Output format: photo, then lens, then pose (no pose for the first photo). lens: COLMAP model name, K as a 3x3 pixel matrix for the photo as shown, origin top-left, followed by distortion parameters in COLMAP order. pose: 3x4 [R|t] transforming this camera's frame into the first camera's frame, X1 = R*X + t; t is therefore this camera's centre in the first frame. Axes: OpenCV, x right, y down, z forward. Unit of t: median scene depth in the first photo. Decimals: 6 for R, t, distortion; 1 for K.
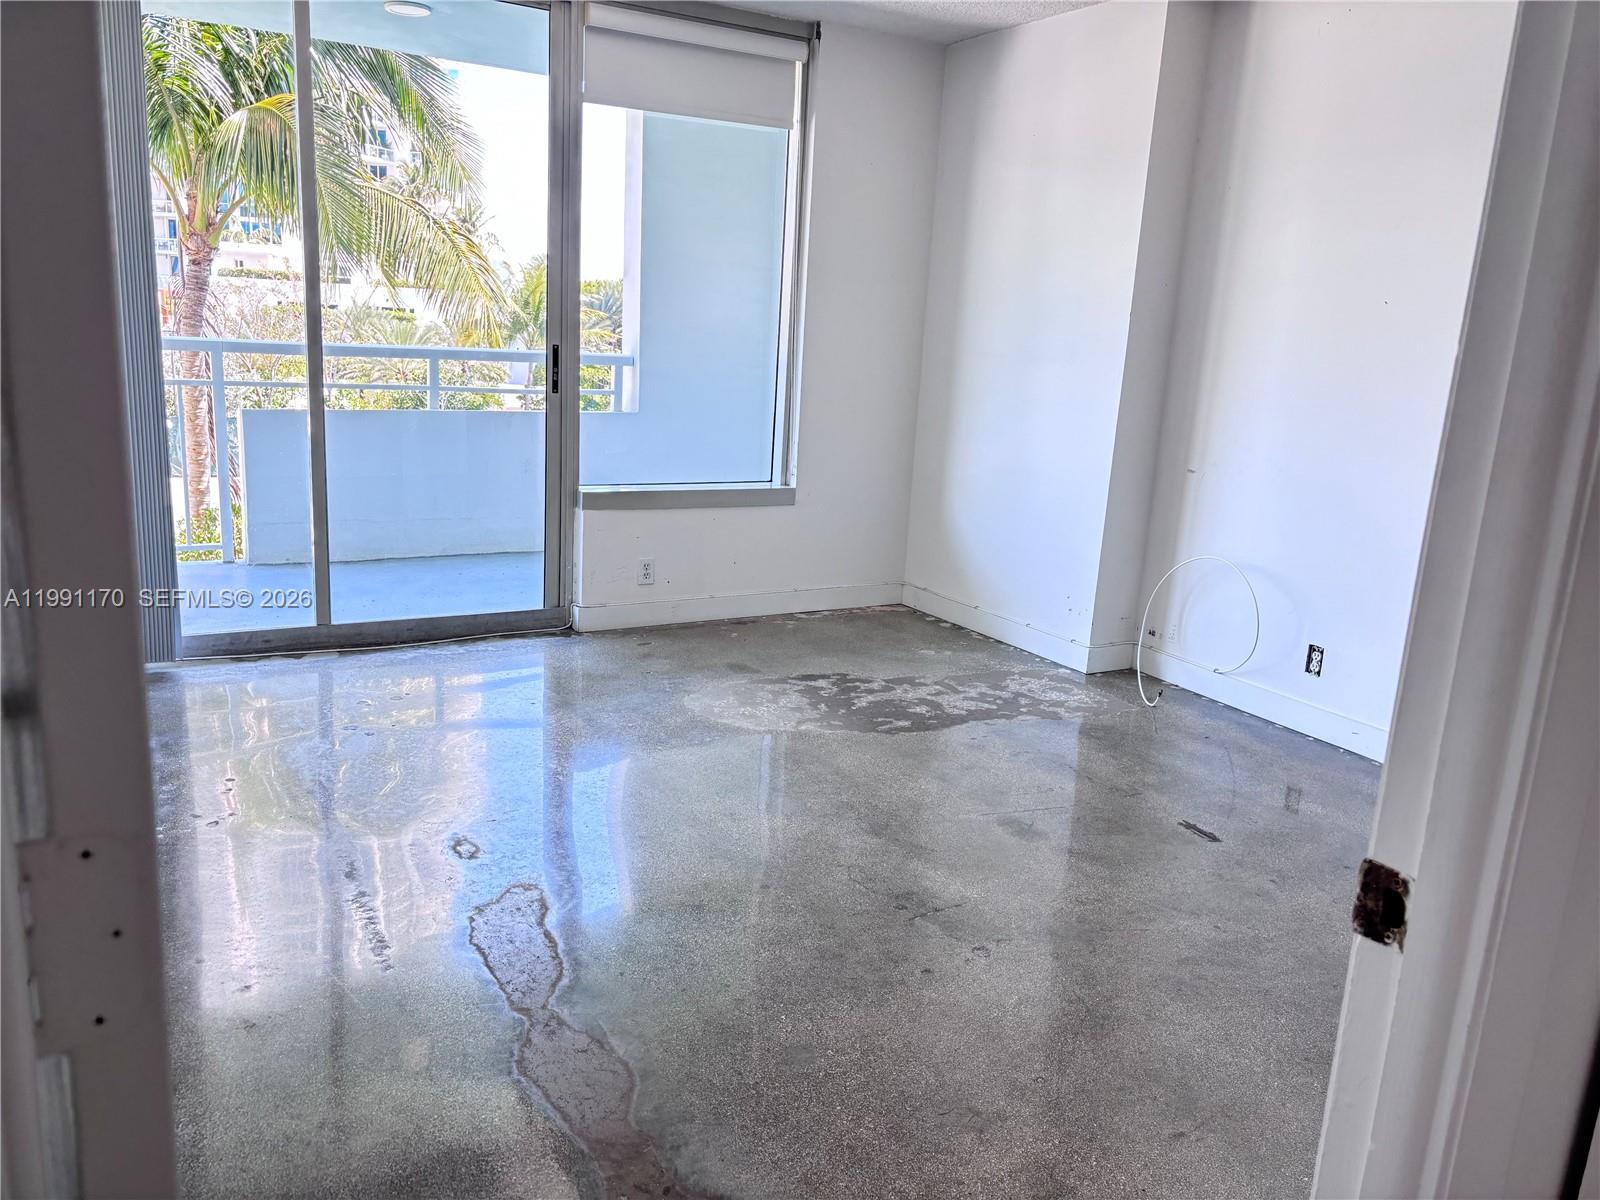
lens RADIAL K [[1229.6, 0, 800.0], [0, 1229.6, 600.0], [0, 0, 1]] dist [0.082542, -0.003821]
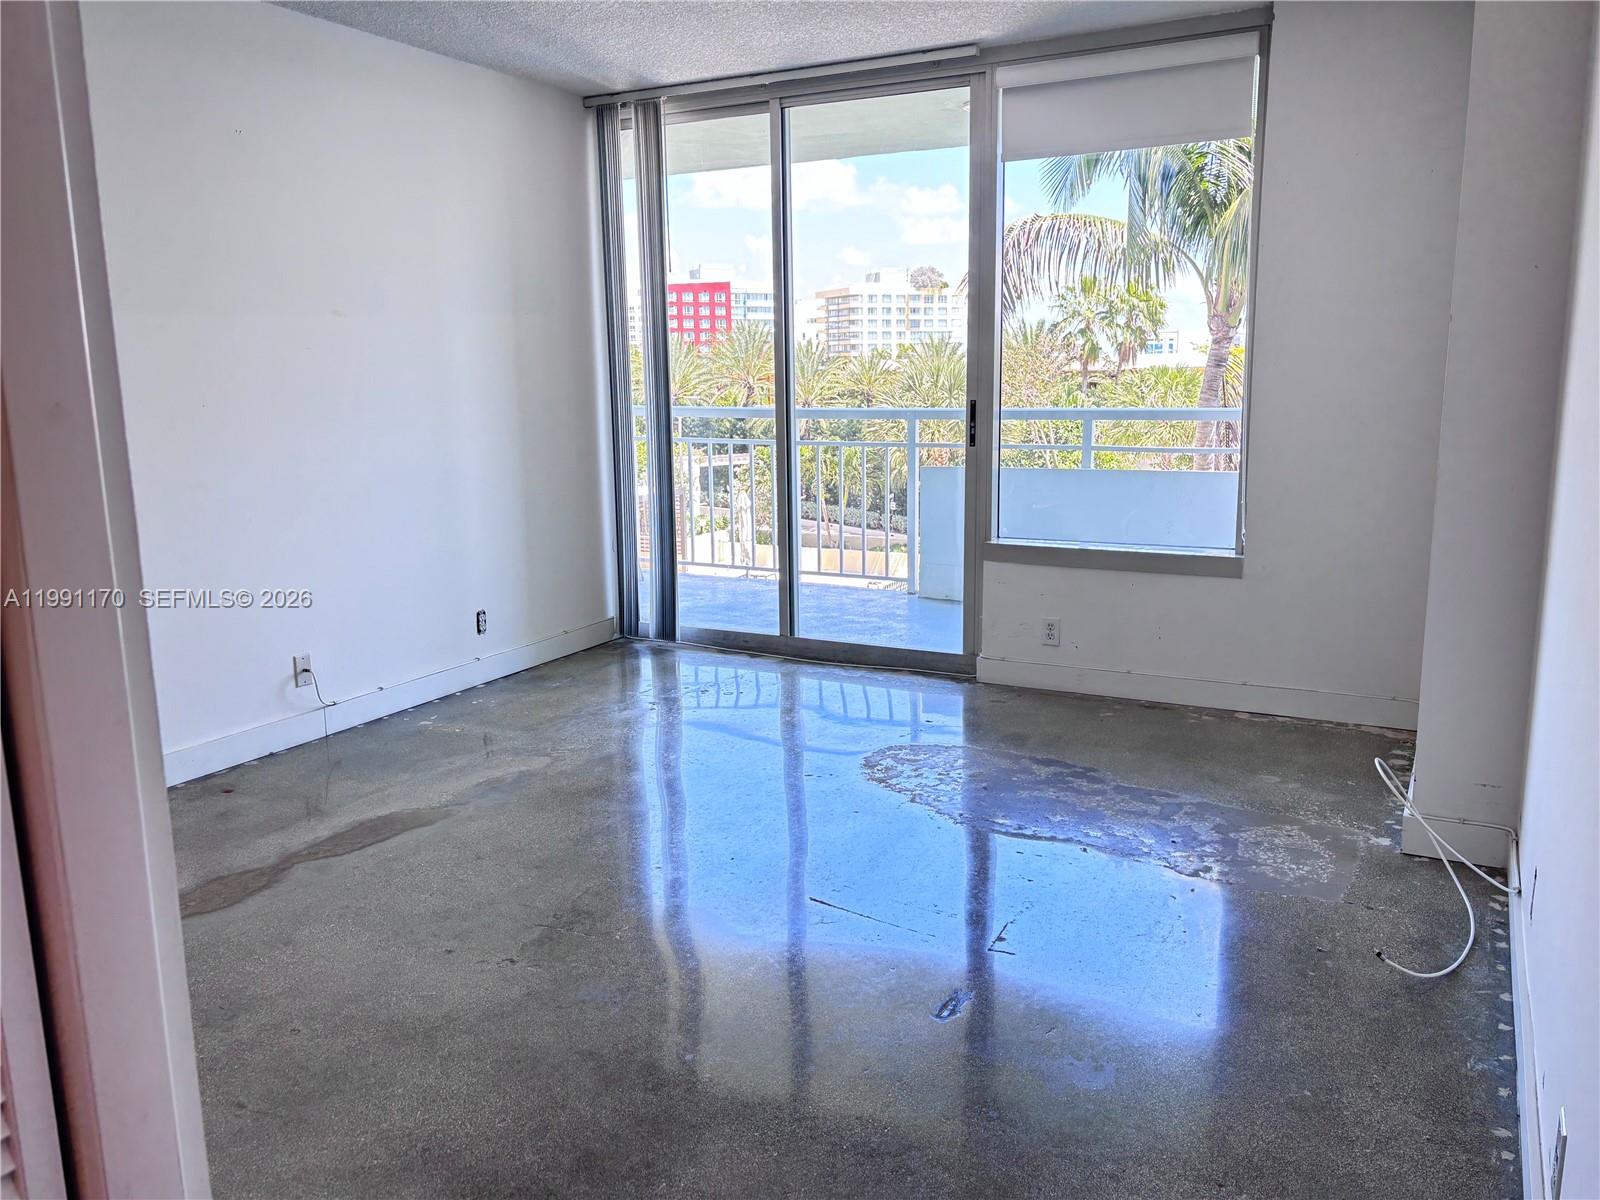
lens RADIAL K [[1262.1, 0, 832.6], [0, 1262.1, 604.0], [0, 0, 1]] dist [0.082068, -0.003402]
pose [[0.545480, 0.101141, -0.831999, 0.613431], [-0.151430, 0.988248, 0.020854, -0.040979], [0.824331, 0.114614, 0.554385, 0.328336]]
